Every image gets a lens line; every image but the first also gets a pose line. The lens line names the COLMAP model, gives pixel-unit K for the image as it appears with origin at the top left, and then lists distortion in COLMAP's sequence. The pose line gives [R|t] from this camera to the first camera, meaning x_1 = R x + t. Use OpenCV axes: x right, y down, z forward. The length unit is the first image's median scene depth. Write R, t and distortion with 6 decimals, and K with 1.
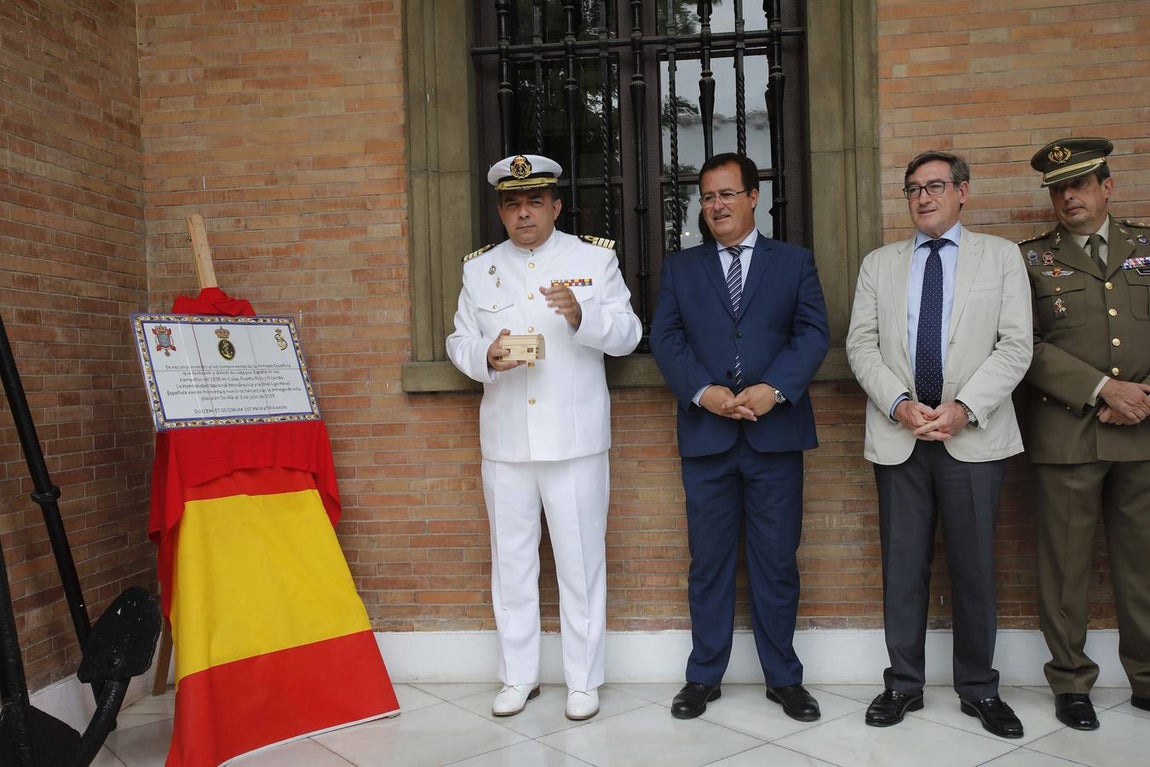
lens RADIAL K [[1086.5, 0, 566.6], [0, 1086.5, 377.8], [0, 0, 1]] dist [0.023523, 0.000000]
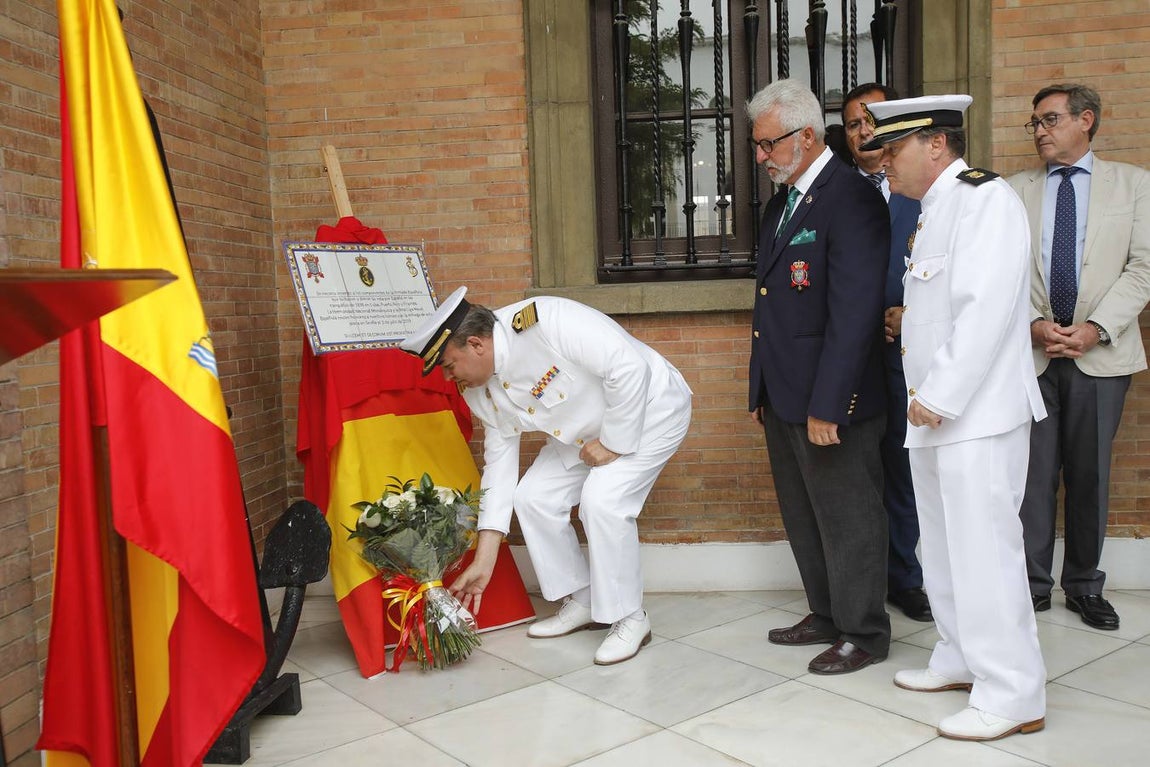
lens RADIAL K [[1086.5, 0, 579.9], [0, 1086.5, 376.5], [0, 0, 1]] dist [0.023523, 0.000000]
pose [[0.999913, -0.006192, 0.011688, -0.113177], [0.005473, 0.998147, 0.060594, 0.007041], [-0.012042, -0.060525, 0.998094, -0.043877]]
